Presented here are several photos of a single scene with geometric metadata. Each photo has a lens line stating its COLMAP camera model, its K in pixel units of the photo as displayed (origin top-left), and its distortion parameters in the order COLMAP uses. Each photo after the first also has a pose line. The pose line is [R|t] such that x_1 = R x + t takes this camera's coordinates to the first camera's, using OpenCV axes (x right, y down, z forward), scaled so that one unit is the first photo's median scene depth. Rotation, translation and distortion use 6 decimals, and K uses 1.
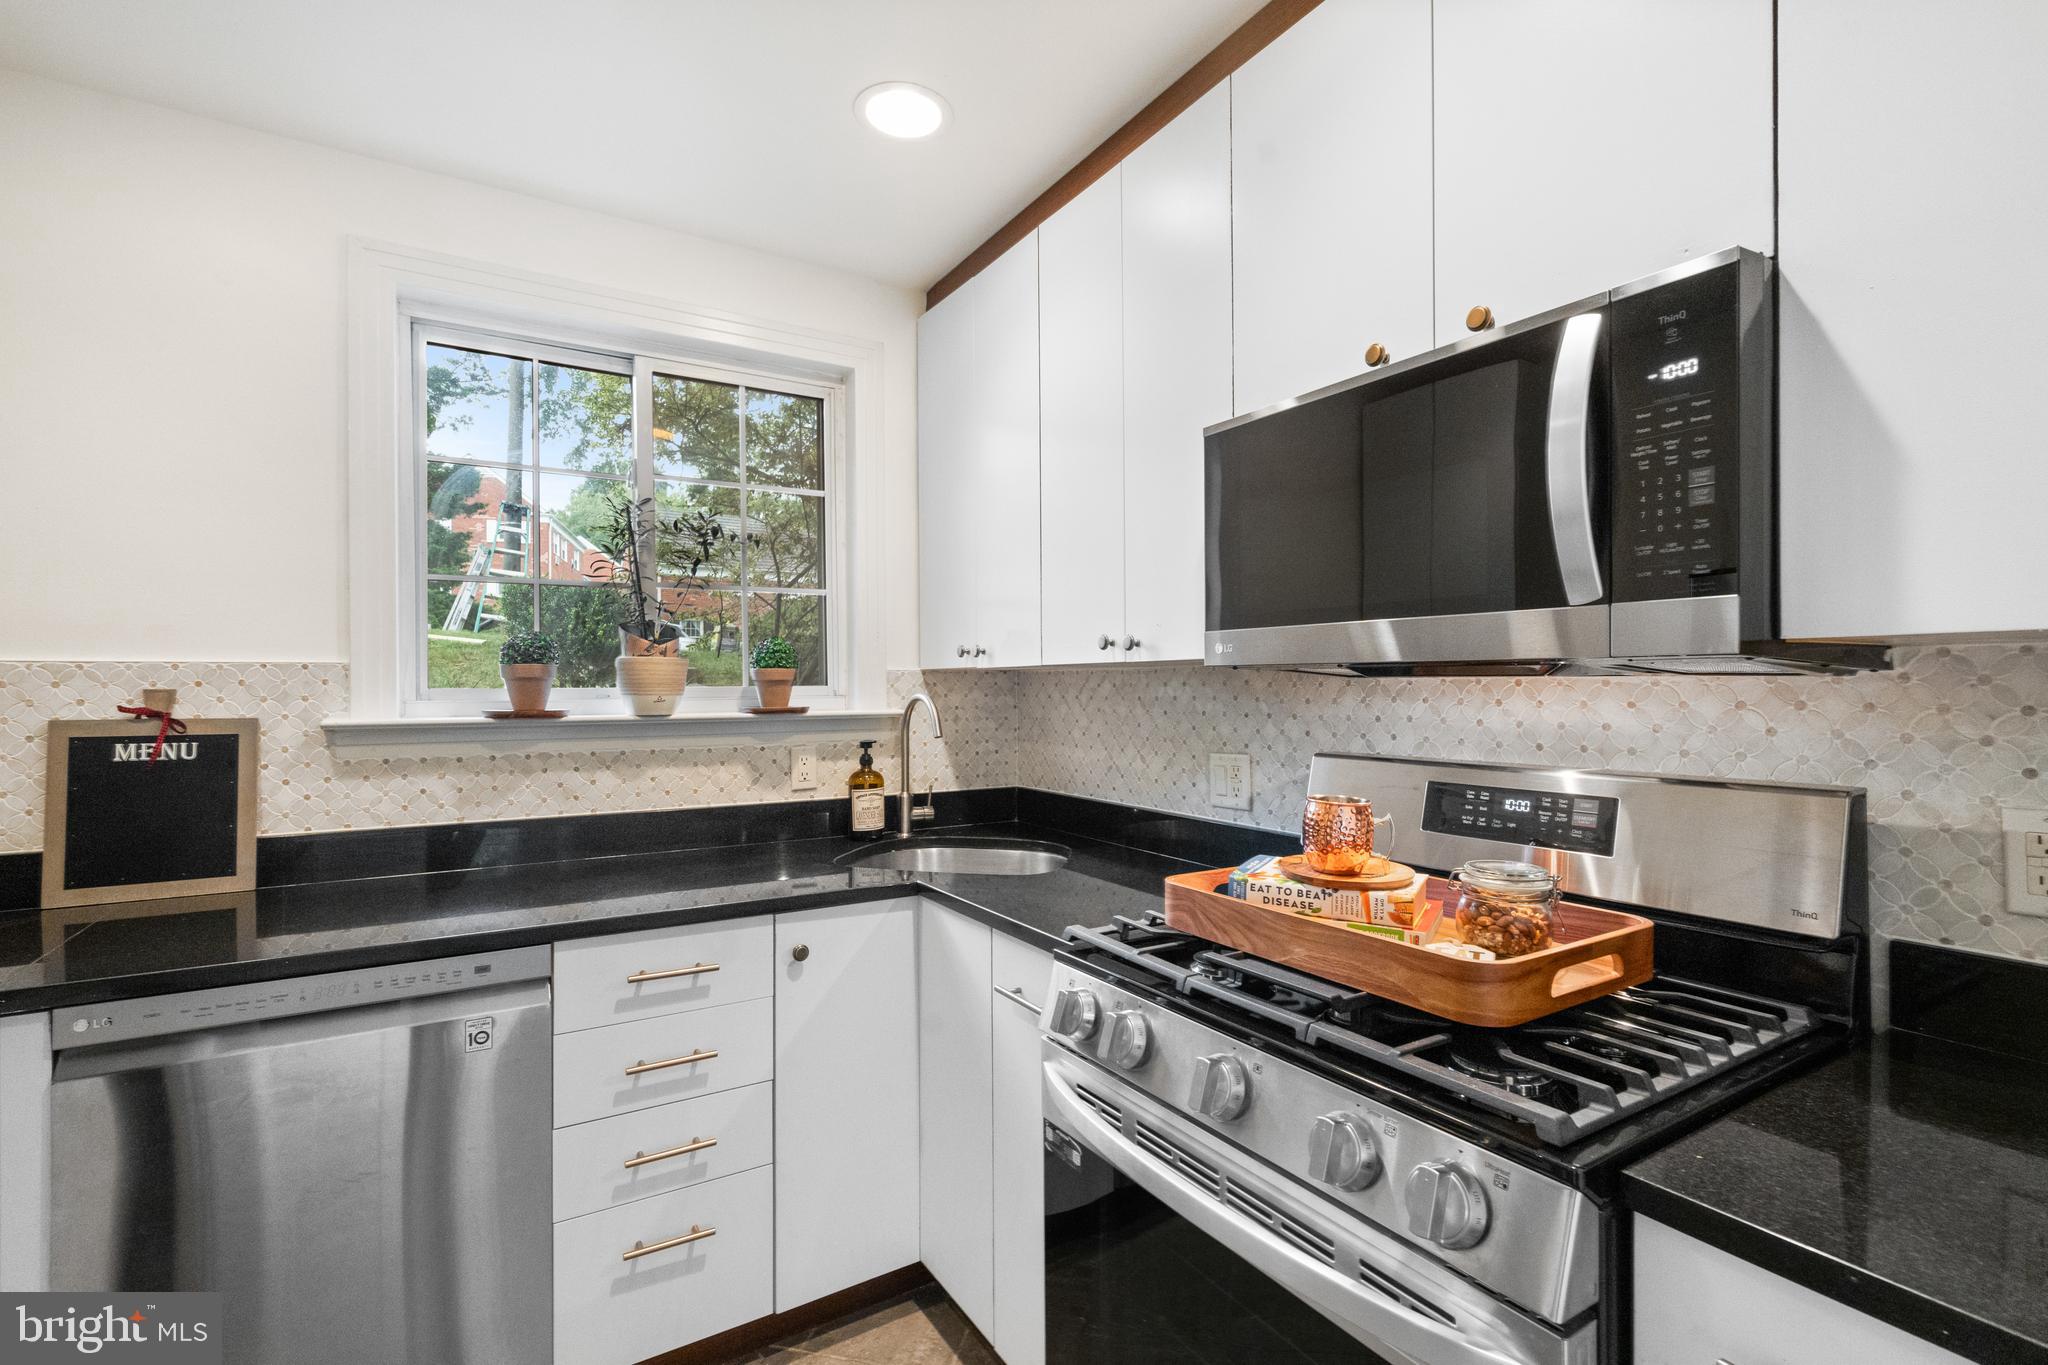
lens RADIAL K [[932.9, 0, 1015.5], [0, 932.9, 688.3], [0, 0, 1]] dist [-0.001183, 0.000562]
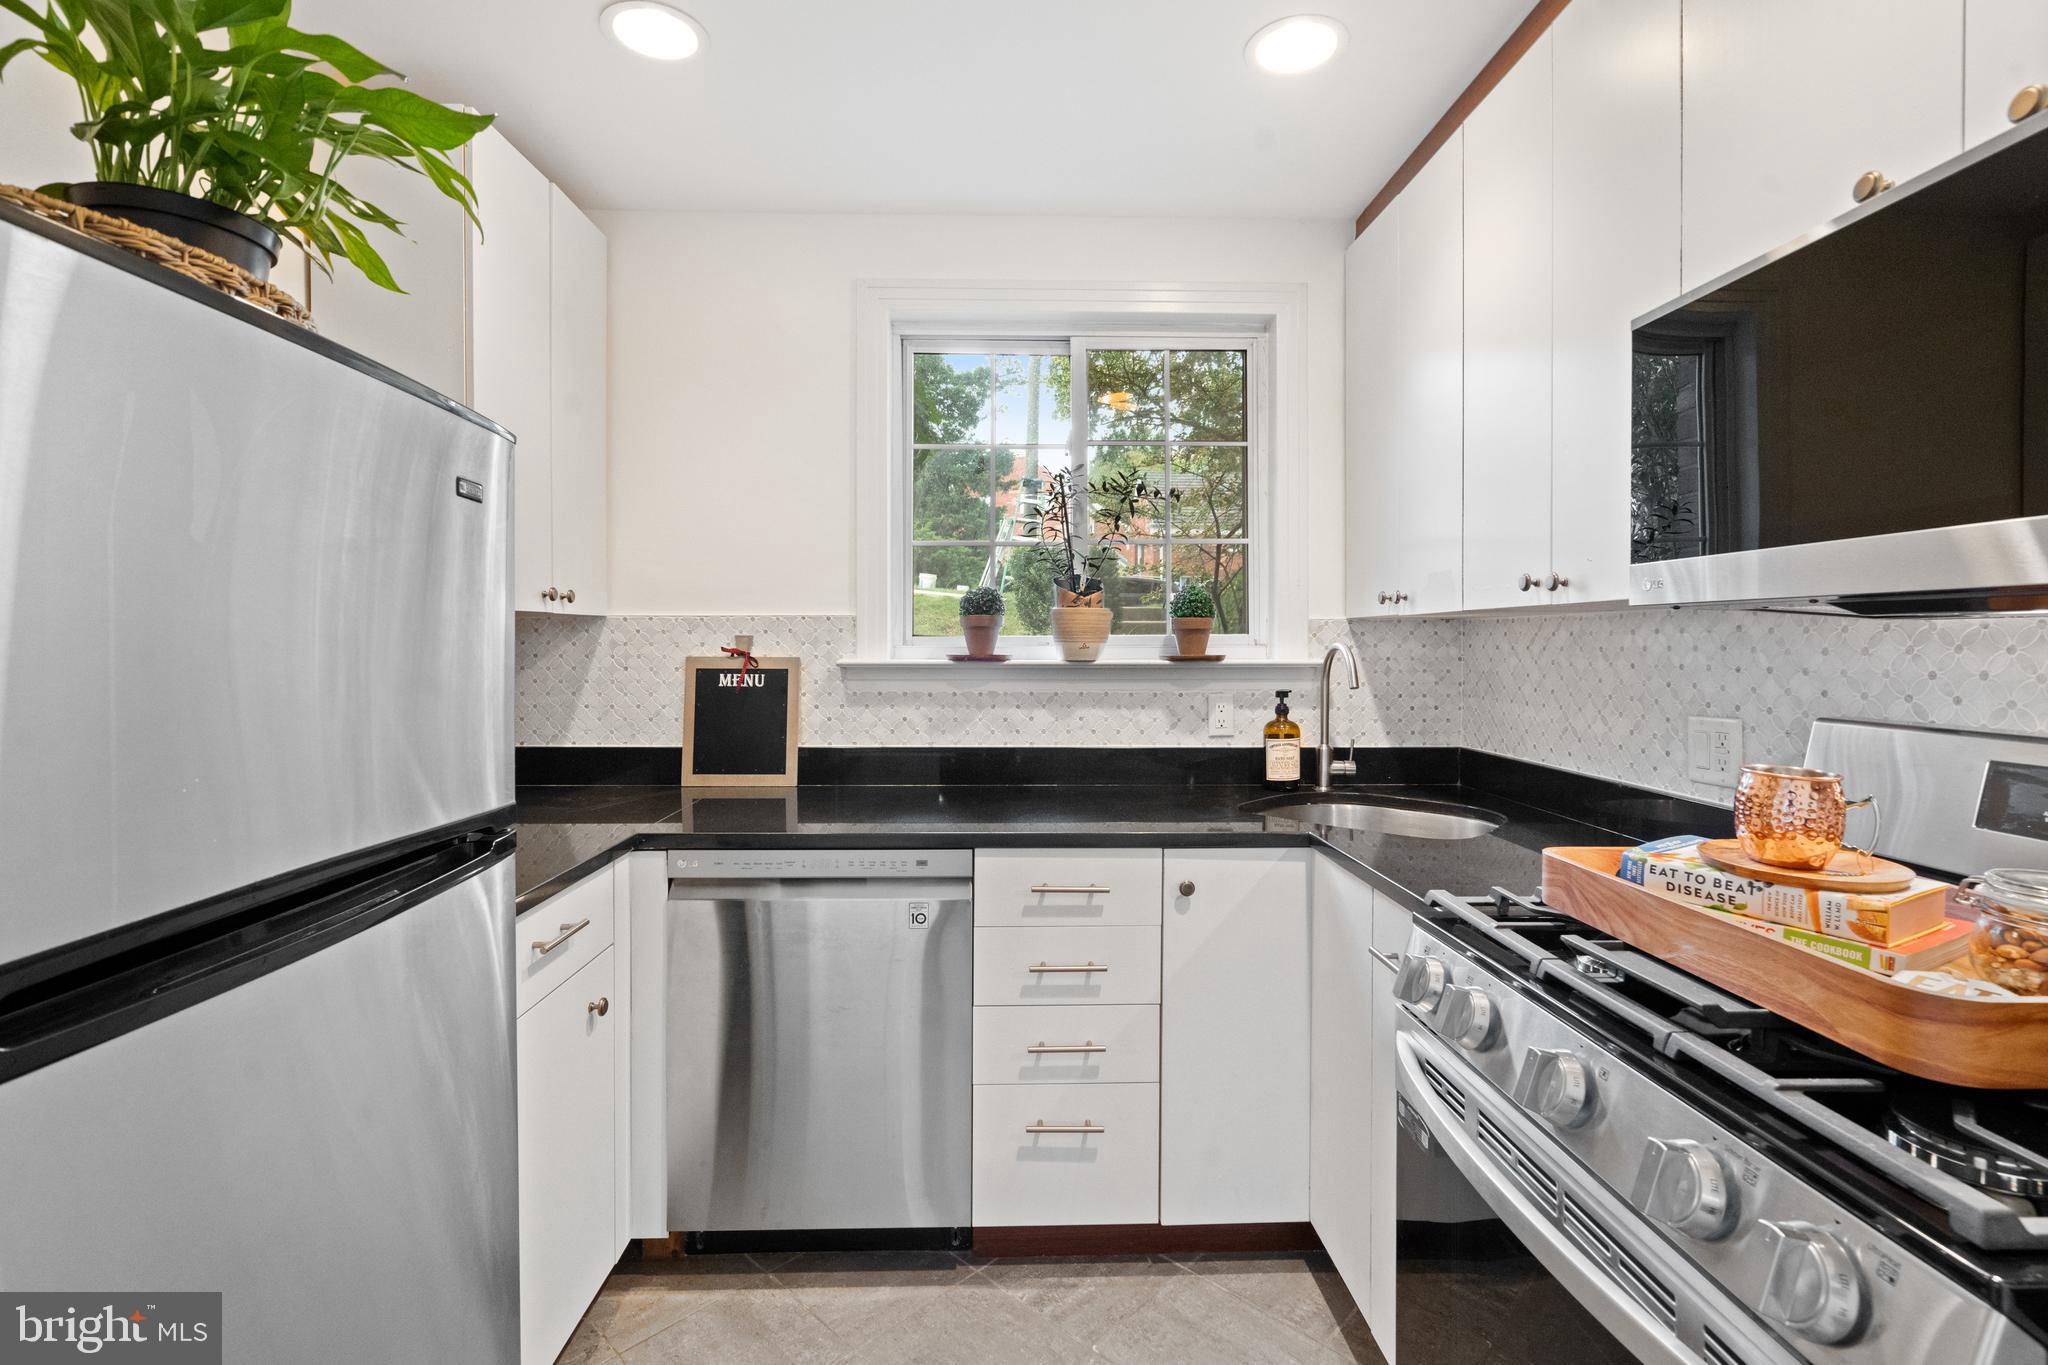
lens RADIAL K [[940.1, 0, 1014.5], [0, 940.1, 649.9], [0, 0, 1]] dist [0.000190, 0.001221]
pose [[0.865589, 0.008061, -0.500690, 0.124829], [-0.004943, 0.999959, 0.007552, 0.009945], [0.500731, -0.004062, 0.865594, -0.005469]]
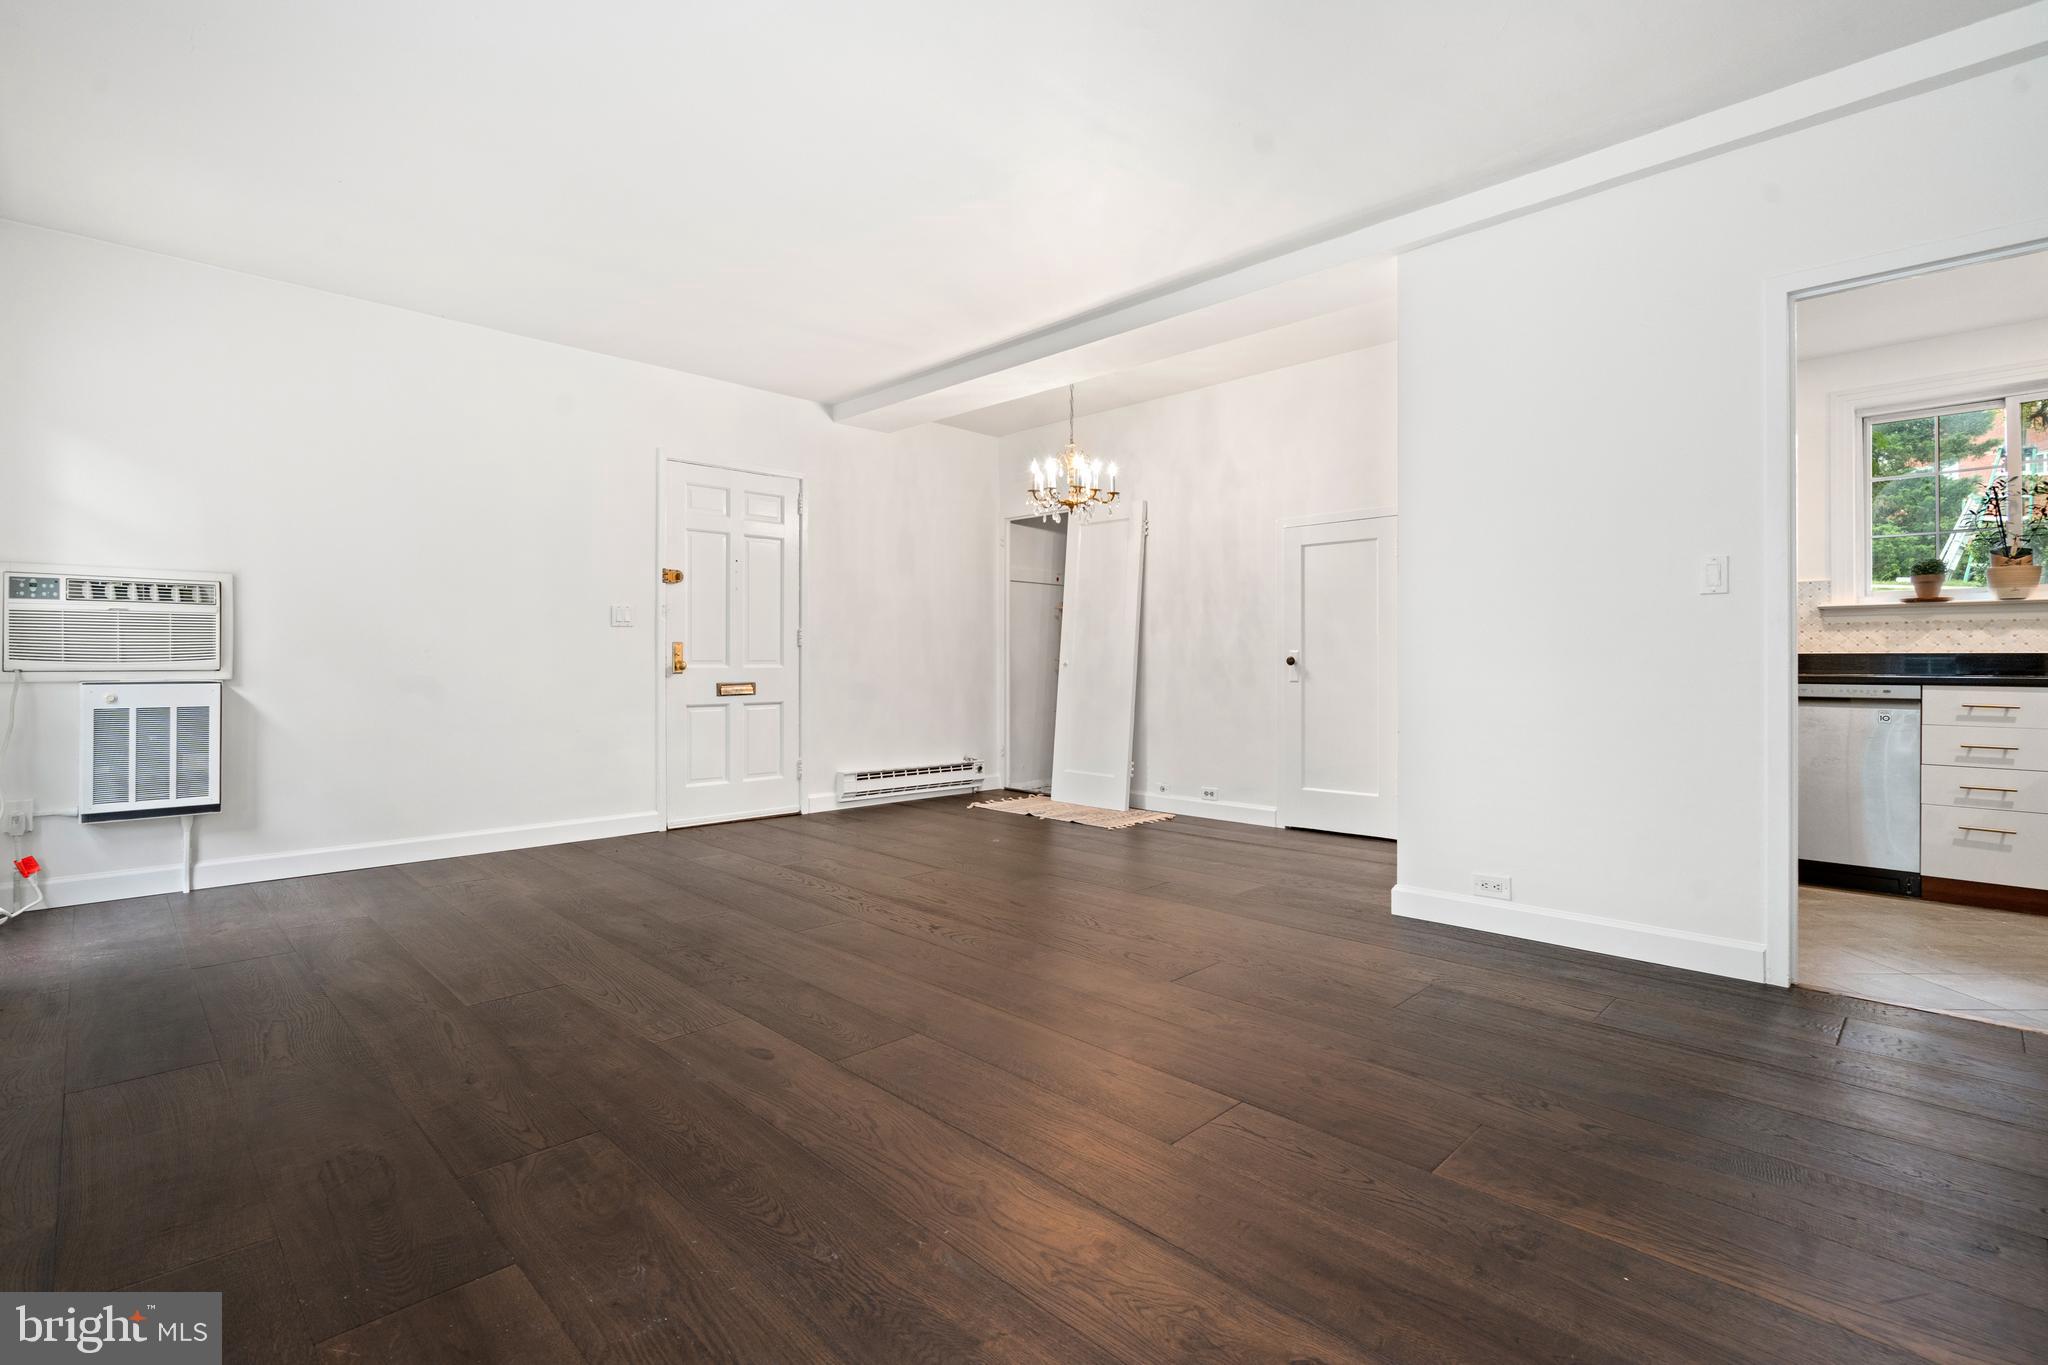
lens RADIAL K [[933.4, 0, 1017.8], [0, 933.4, 662.5], [0, 0, 1]] dist [0.000433, 0.000256]
pose [[0.232351, 0.002681, -0.972628, 1.121760], [-0.003552, 0.999992, 0.001908, 0.189293], [0.972626, 0.003012, 0.232358, -1.570555]]
